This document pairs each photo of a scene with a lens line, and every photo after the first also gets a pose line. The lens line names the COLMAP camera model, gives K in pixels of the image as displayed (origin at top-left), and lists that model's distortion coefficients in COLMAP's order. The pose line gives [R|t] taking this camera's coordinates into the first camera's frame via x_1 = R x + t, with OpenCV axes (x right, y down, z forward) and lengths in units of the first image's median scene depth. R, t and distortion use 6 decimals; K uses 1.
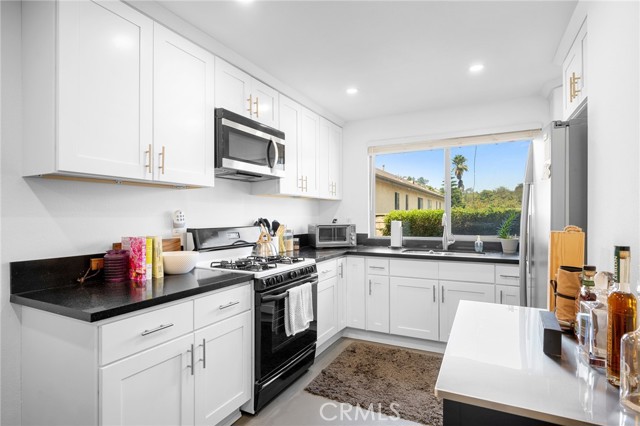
lens RADIAL K [[324.4, 0, 322.4], [0, 324.4, 217.4], [0, 0, 1]] dist [-0.000171, -0.000089]
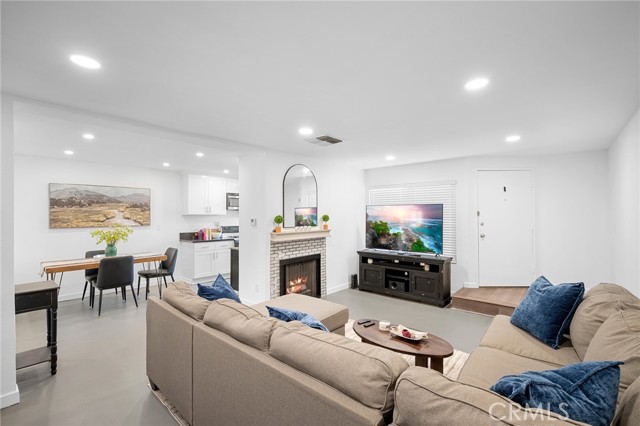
lens RADIAL K [[282.1, 0, 321.4], [0, 282.1, 213.5], [0, 0, 1]] dist [0.003631, -0.000075]
pose [[0.964225, -0.002333, -0.265076, 1.284932], [-0.001841, 0.999878, -0.015495, -0.052045], [0.265080, 0.015429, 0.964103, -1.472245]]
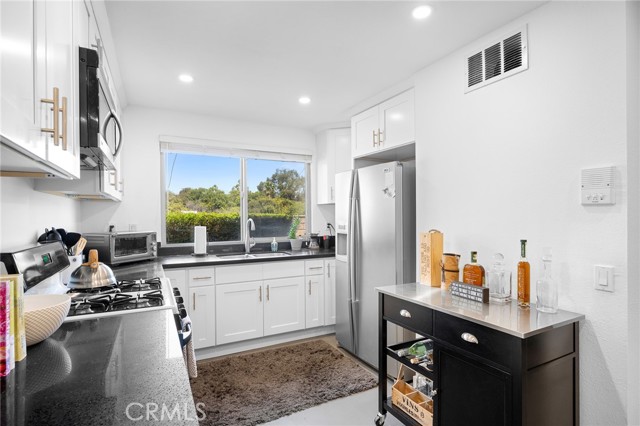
lens RADIAL K [[324.4, 0, 296.6], [0, 324.4, 215.8], [0, 0, 1]] dist [-0.000171, -0.000089]
pose [[0.593537, 0.000645, 0.804807, -0.493407], [0.006330, 0.999965, -0.005470, -0.018421], [-0.804782, 0.008341, 0.593512, 0.284963]]
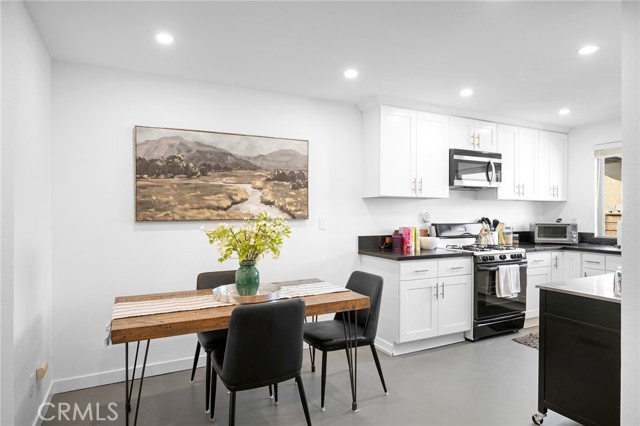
lens RADIAL K [[378.3, 0, 319.5], [0, 378.3, 214.2], [0, 0, 1]] dist [0.000074, 0.001785]
pose [[0.800386, 0.005394, -0.599460, 0.237245], [-0.006539, 0.999979, 0.000266, -0.007682], [0.599449, 0.003707, 0.800405, -0.754118]]
